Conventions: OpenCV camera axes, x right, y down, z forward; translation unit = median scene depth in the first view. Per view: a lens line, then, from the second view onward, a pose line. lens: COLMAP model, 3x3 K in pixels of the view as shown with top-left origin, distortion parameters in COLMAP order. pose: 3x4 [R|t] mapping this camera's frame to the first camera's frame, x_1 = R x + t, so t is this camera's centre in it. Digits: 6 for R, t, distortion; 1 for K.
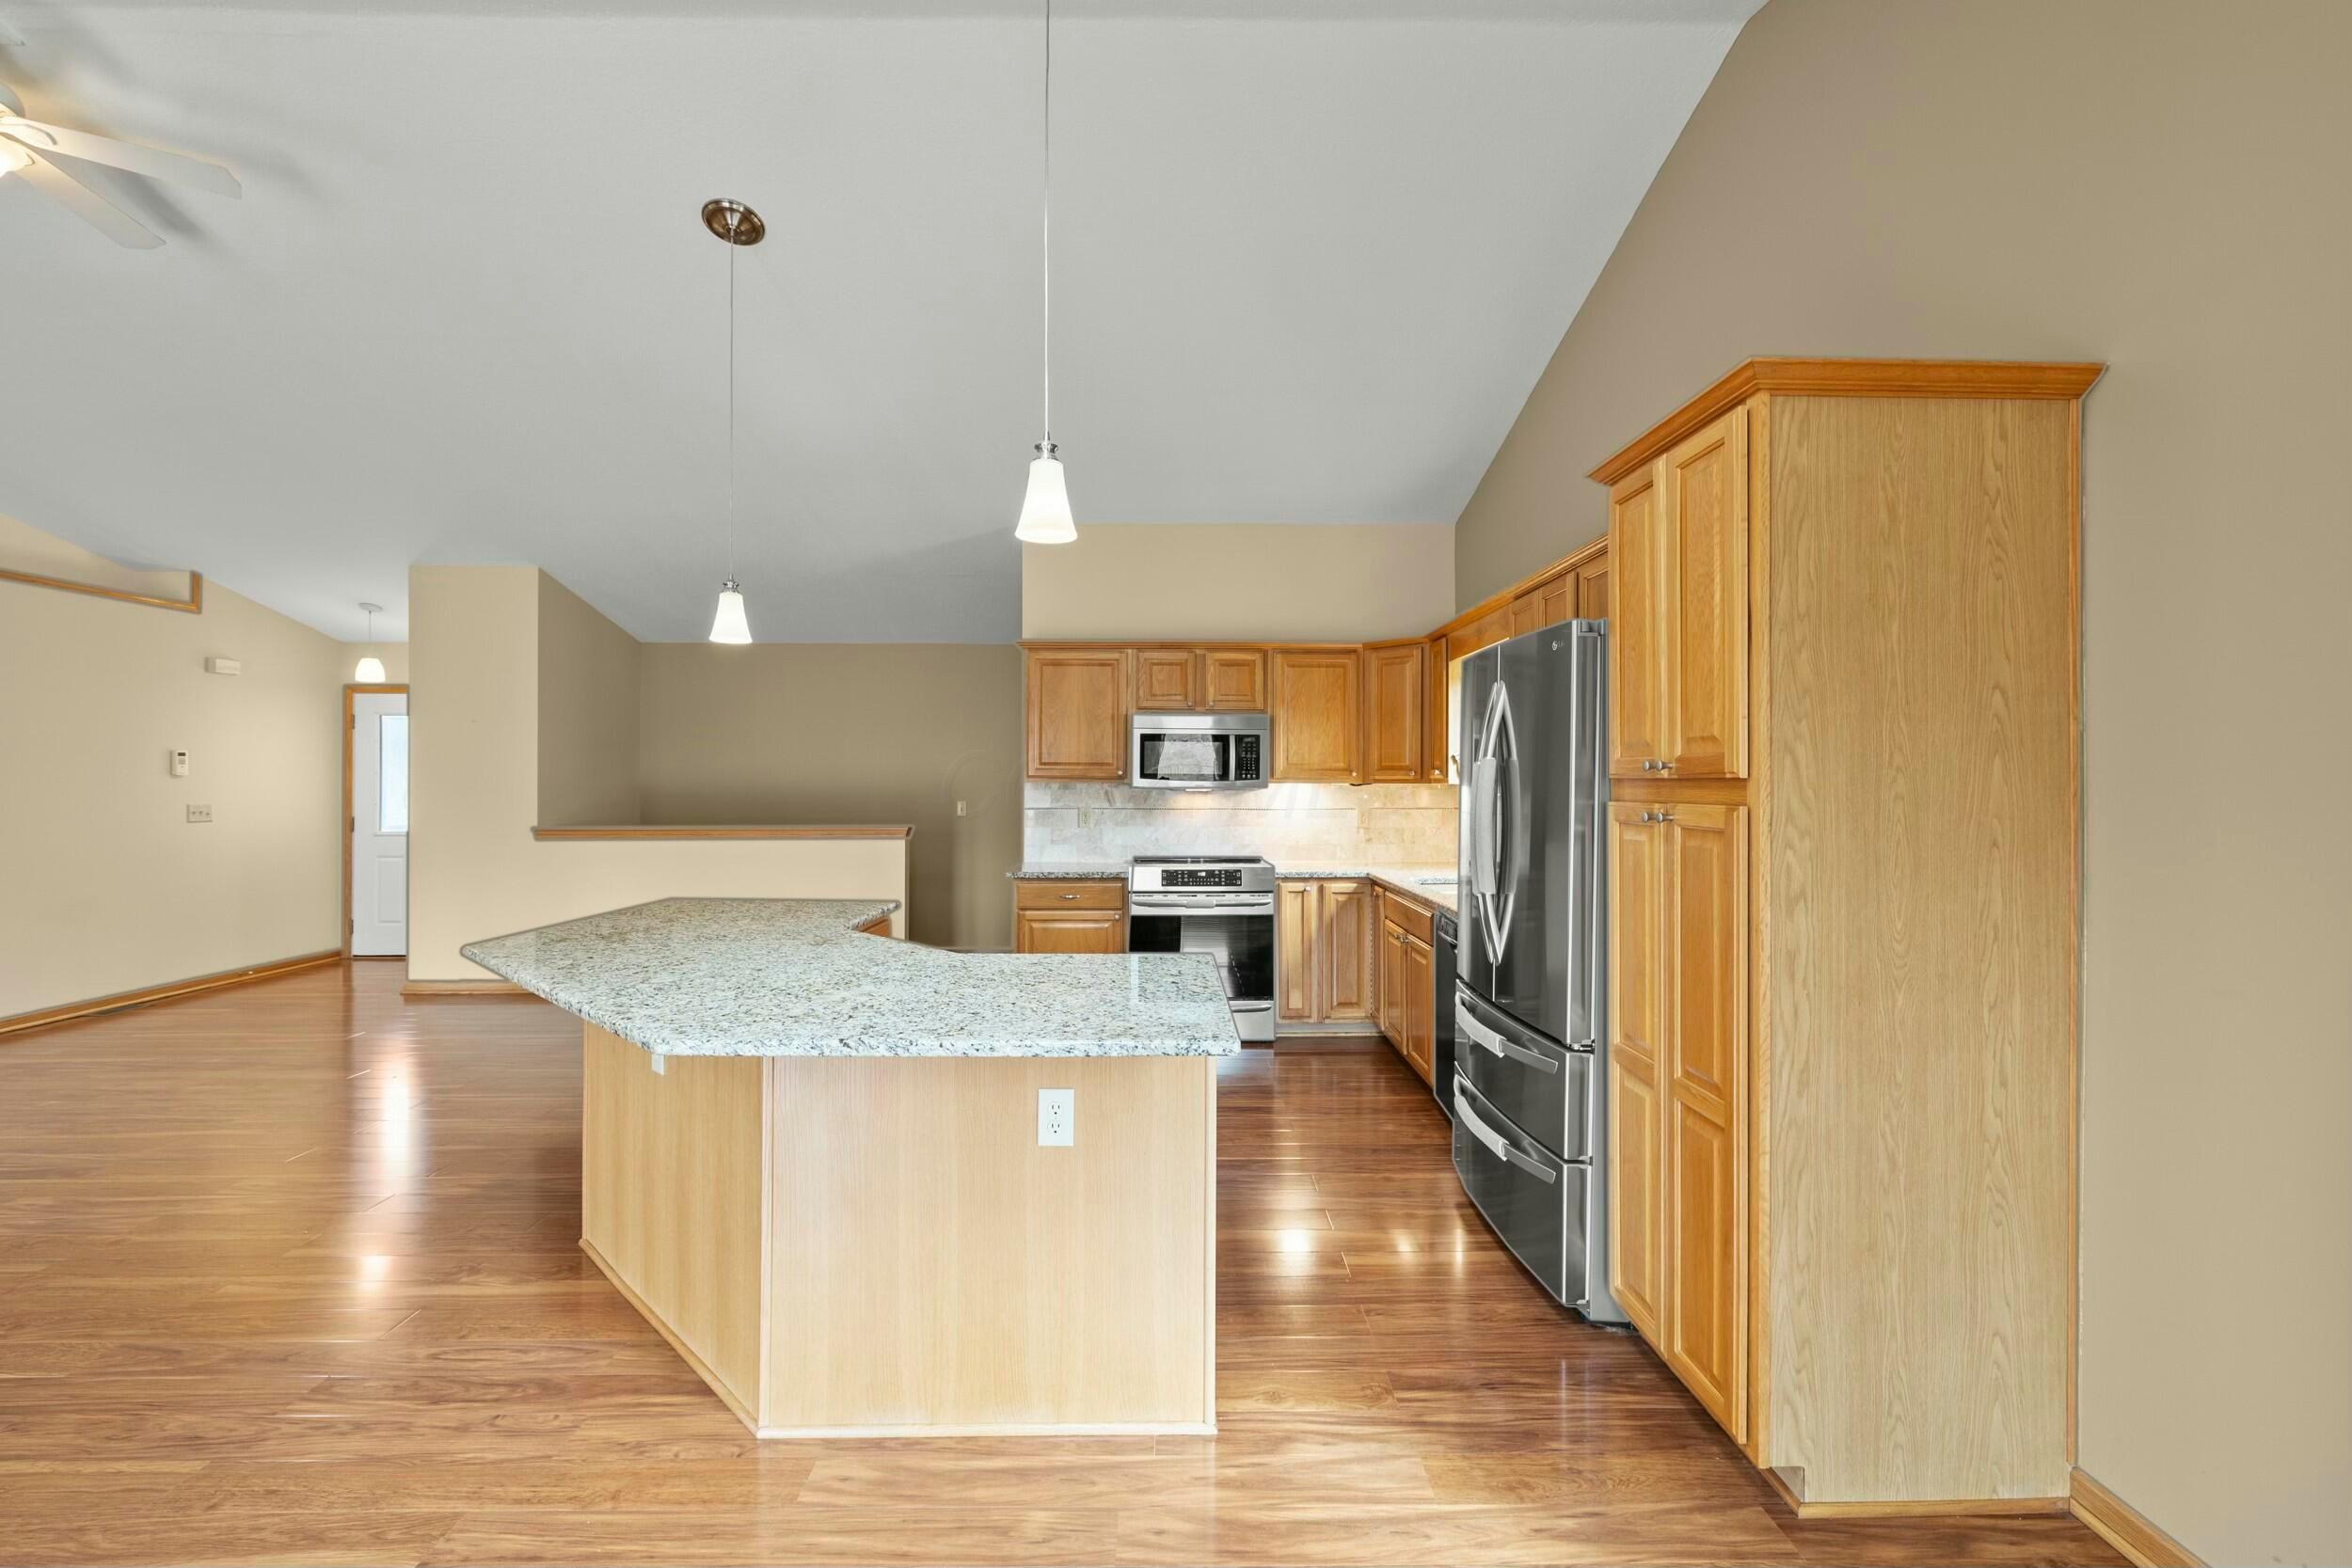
lens RADIAL K [[998.6, 0, 1188.0], [0, 998.6, 783.2], [0, 0, 1]] dist [-0.004690, 0.000734]
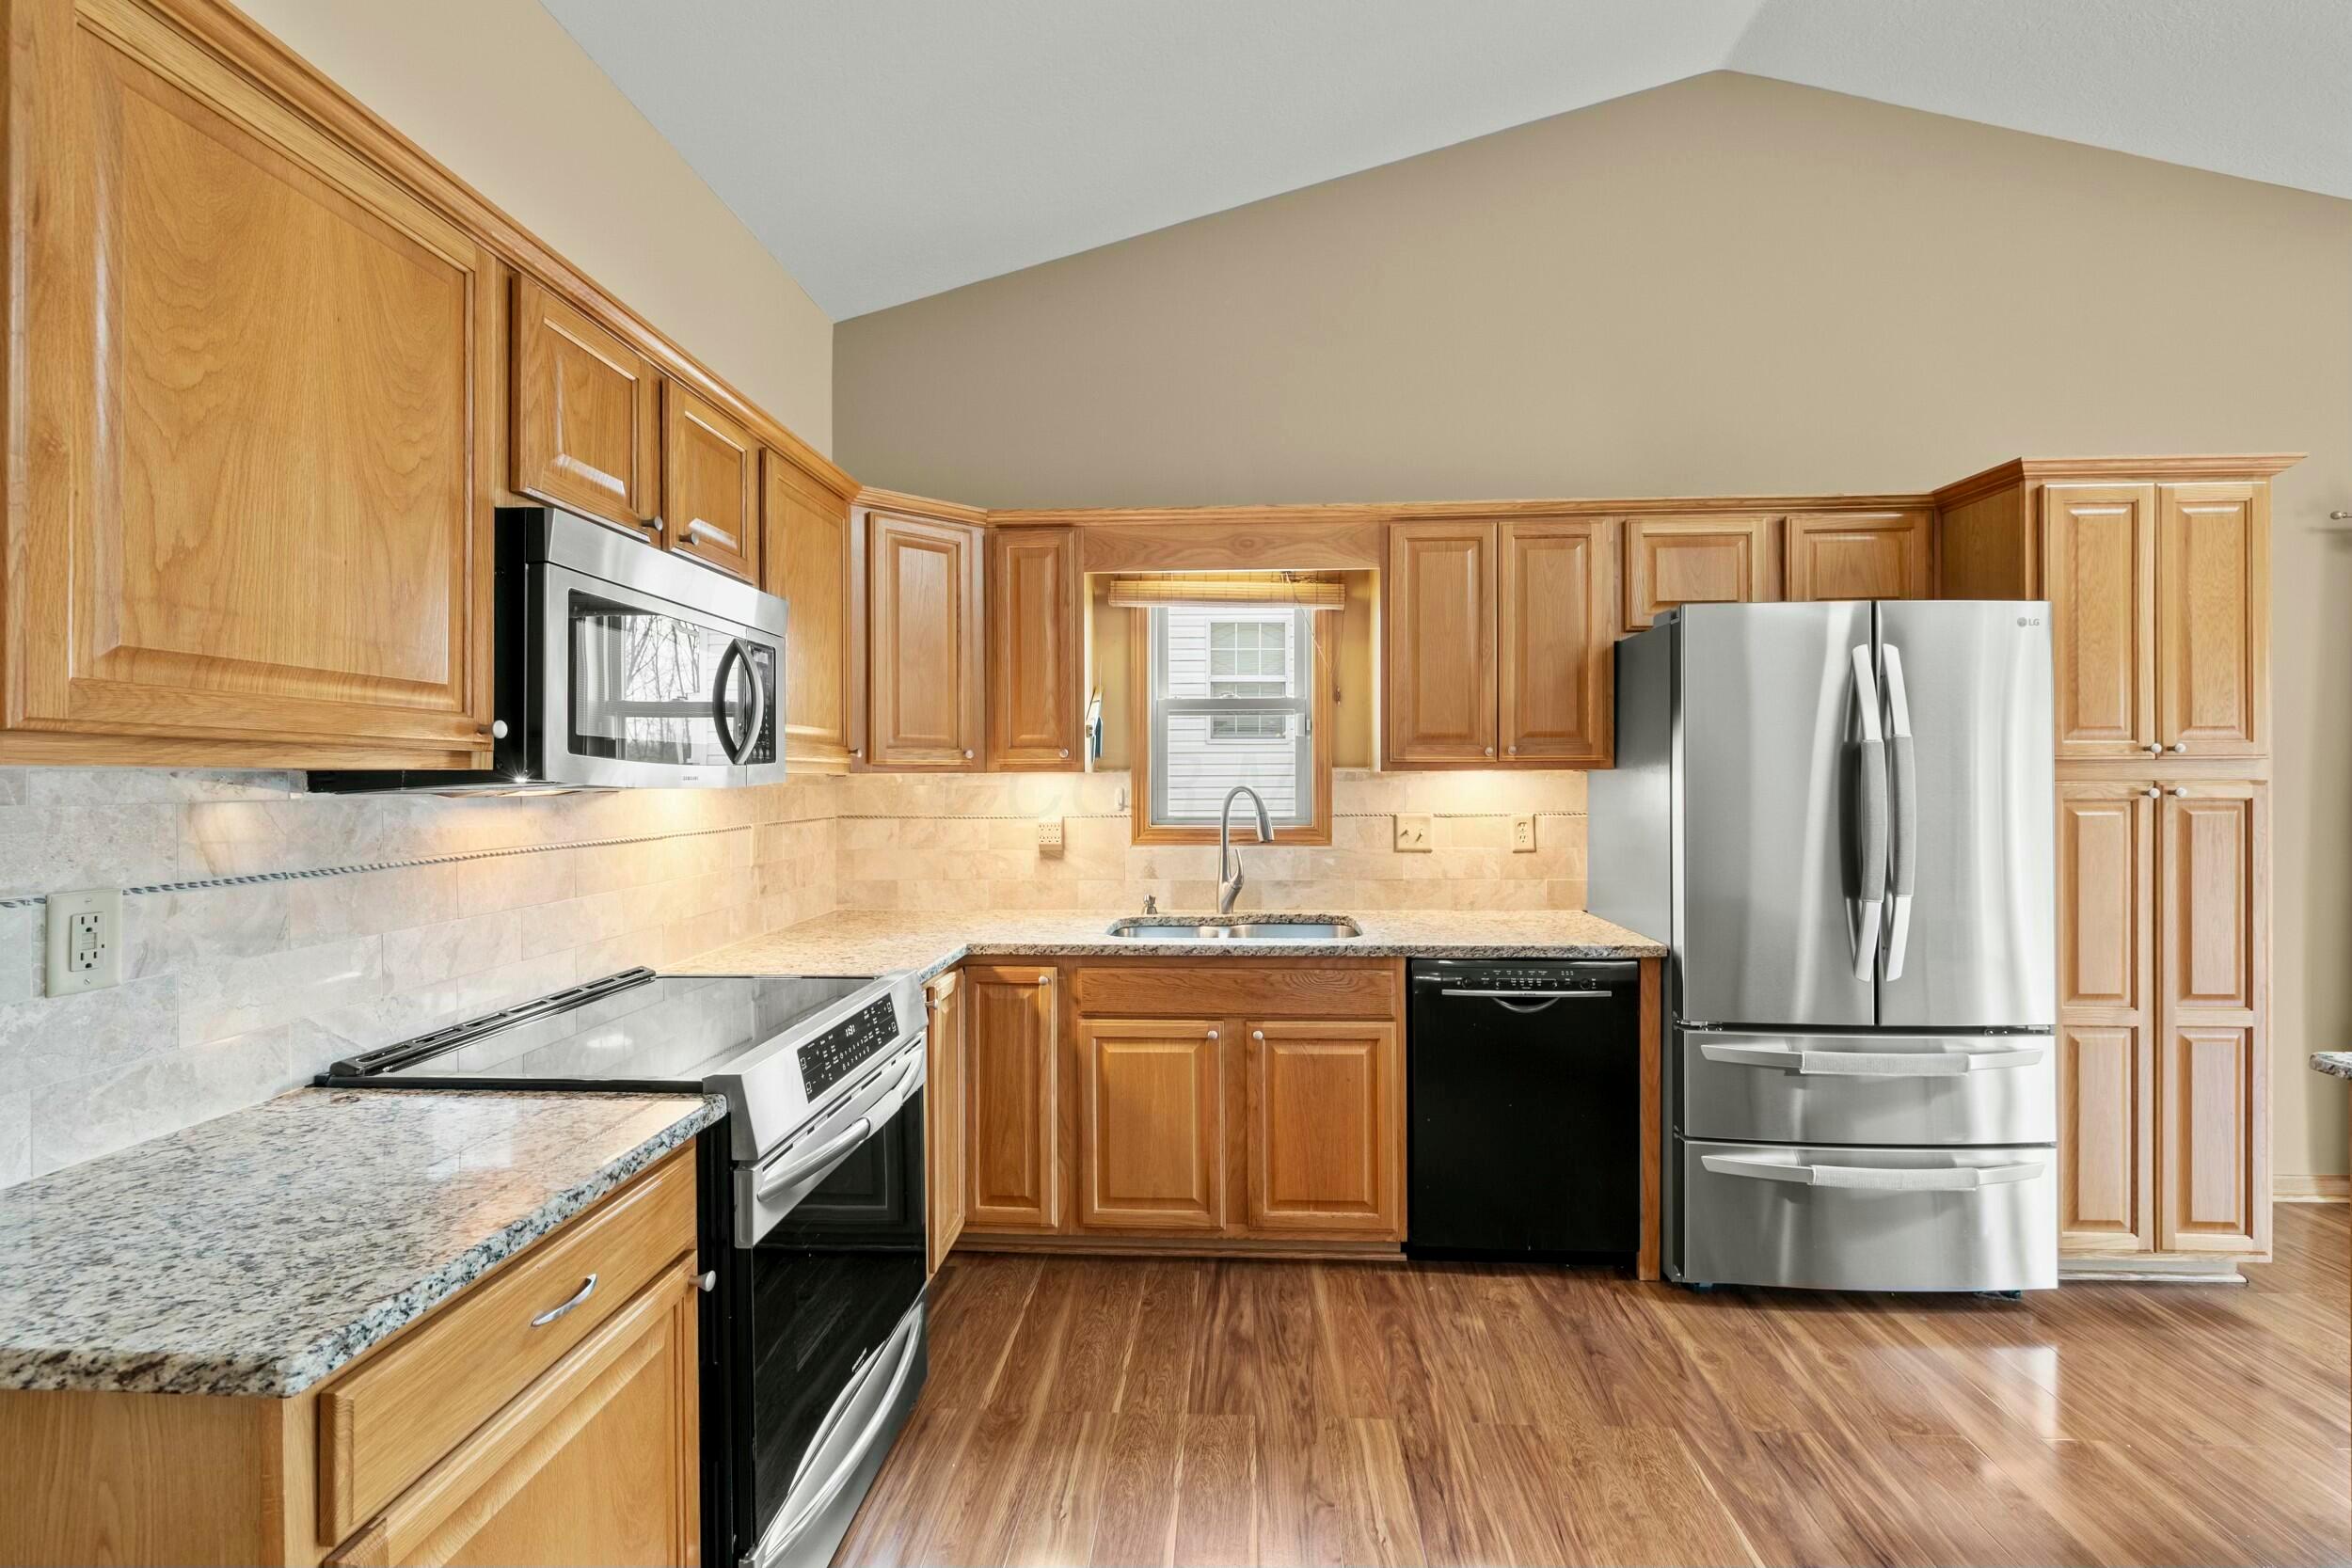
lens RADIAL K [[1009.8, 0, 1204.1], [0, 1009.8, 775.5], [0, 0, 1]] dist [-0.003049, 0.000675]
pose [[0.061538, 0.000715, 0.998104, -0.321117], [0.001896, 0.999998, -0.000833, 0.001795], [-0.998103, 0.001944, 0.061537, 0.846936]]
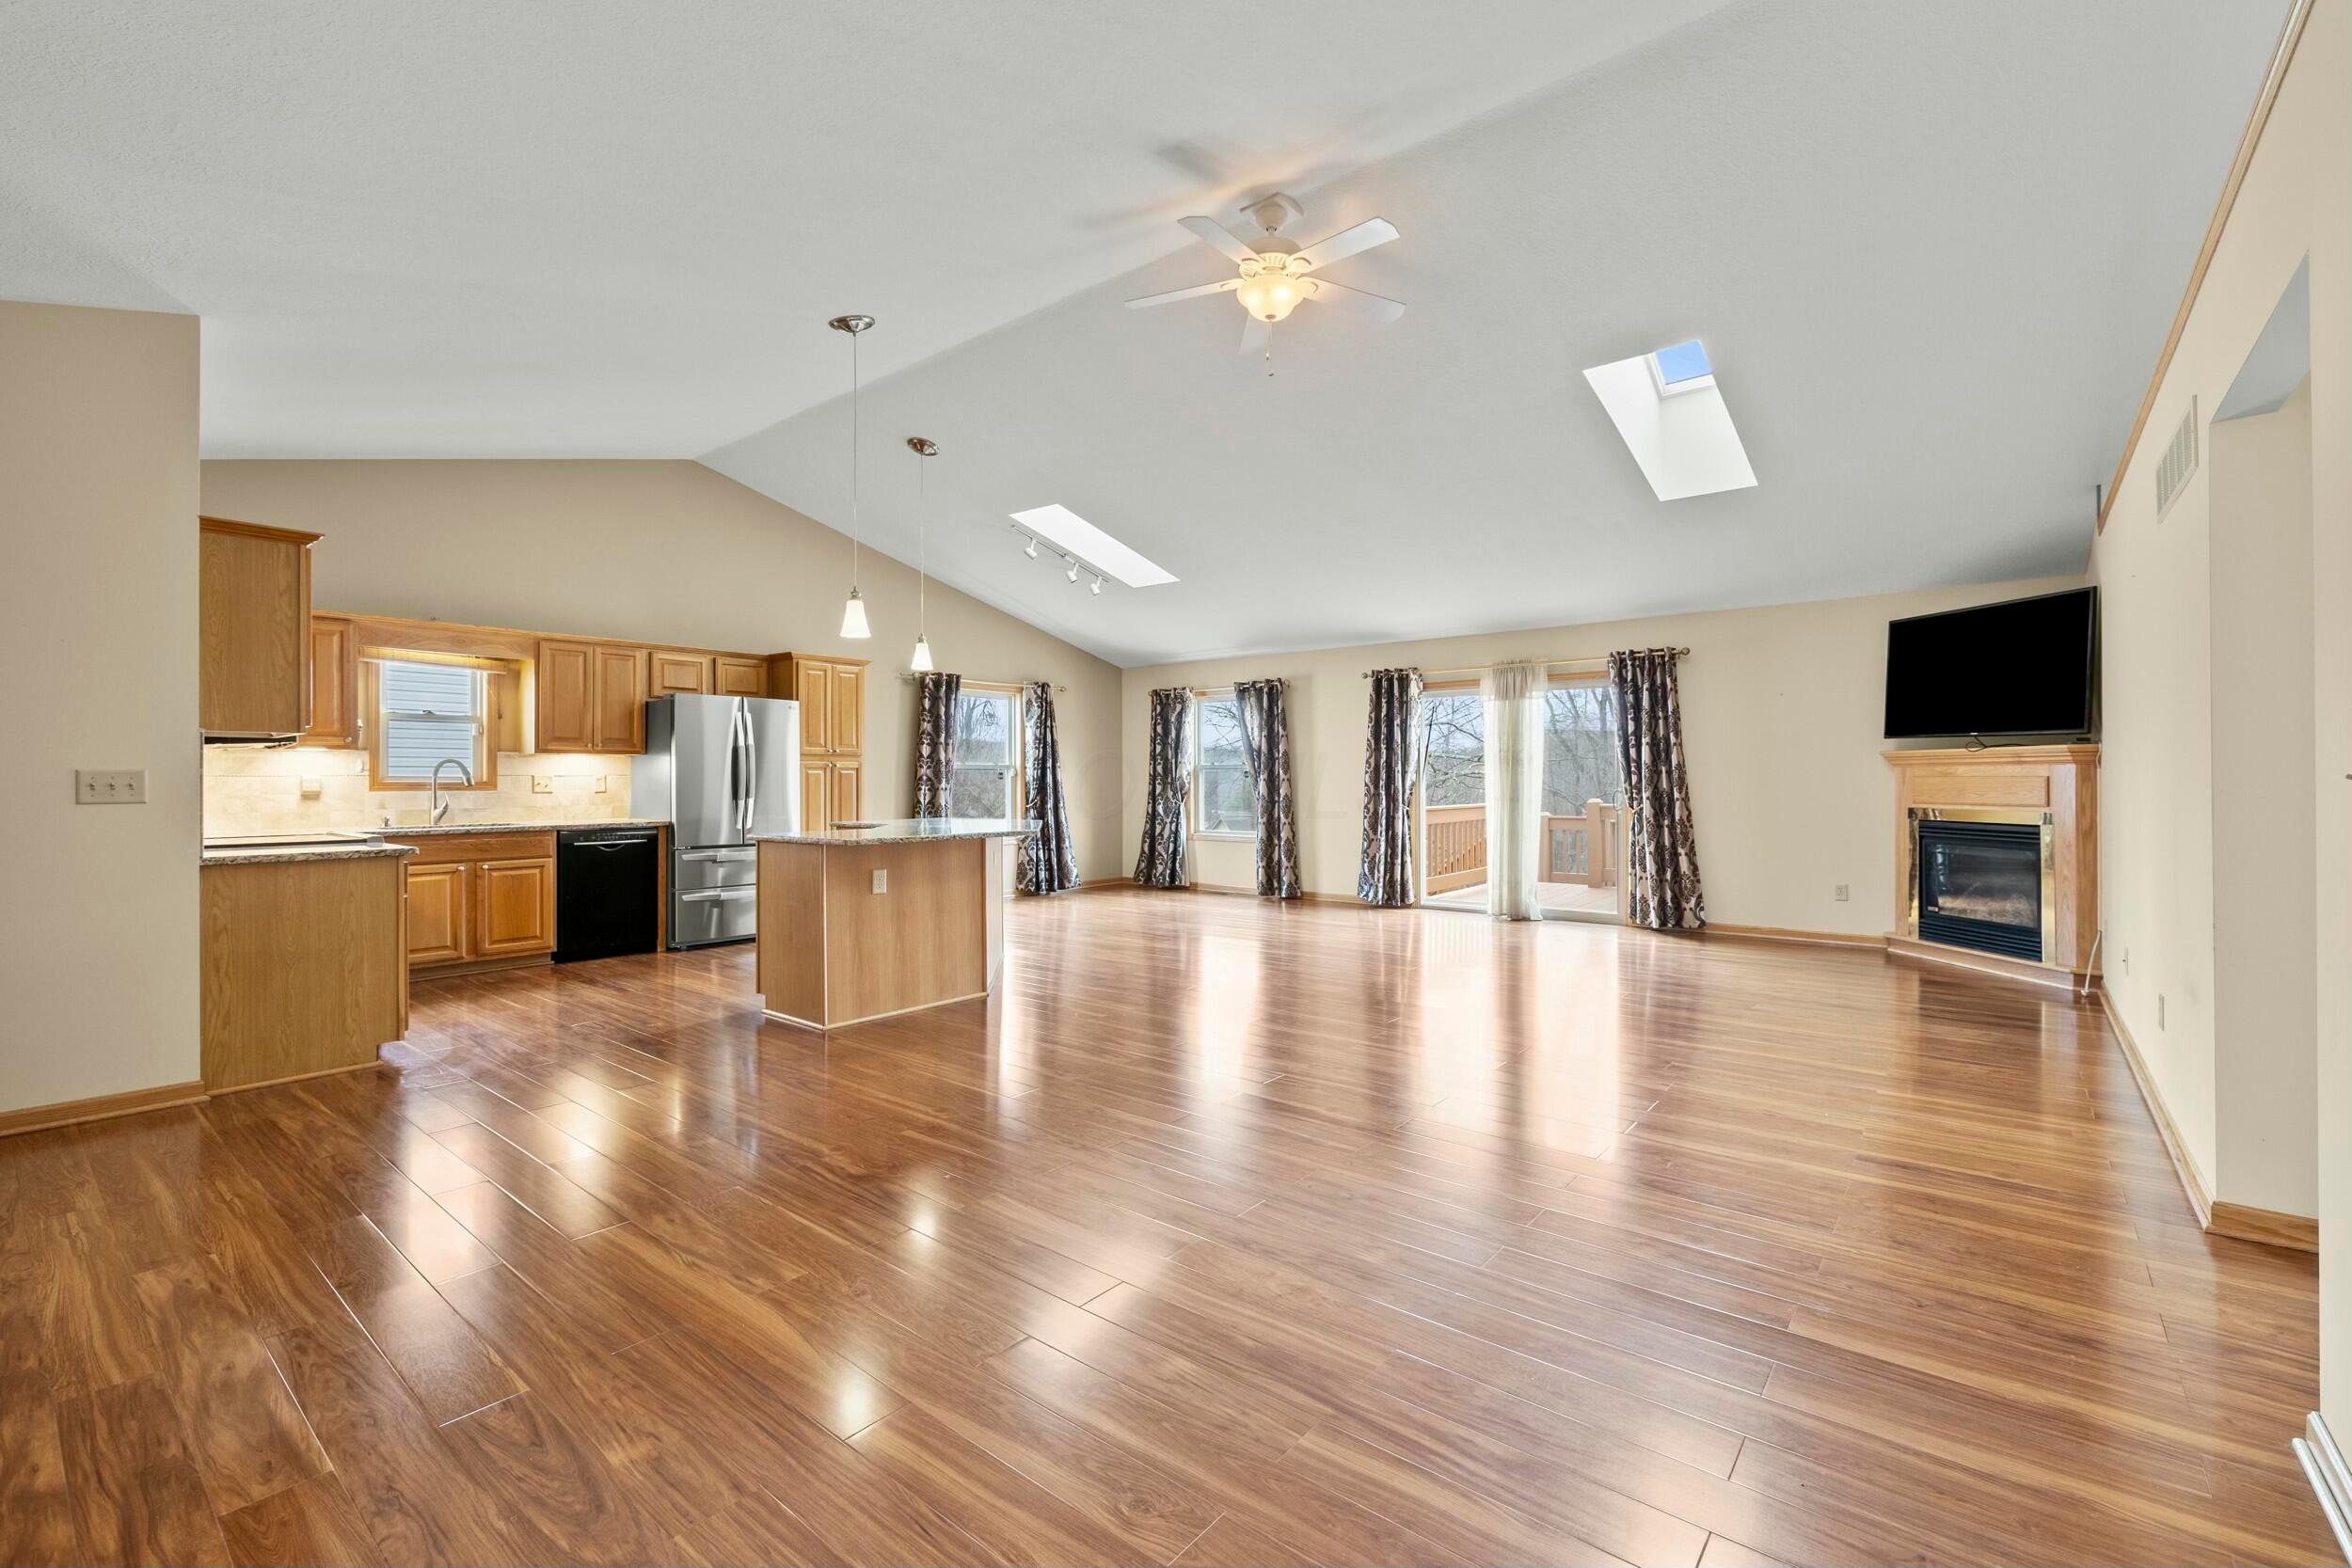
lens RADIAL K [[998.6, 0, 1205.8], [0, 998.6, 780.2], [0, 0, 1]] dist [-0.004690, 0.000734]
pose [[-0.775070, 0.004773, 0.631857, -1.162019], [0.002900, 0.999988, -0.003996, 0.039561], [-0.631869, -0.001265, -0.775074, 1.210590]]
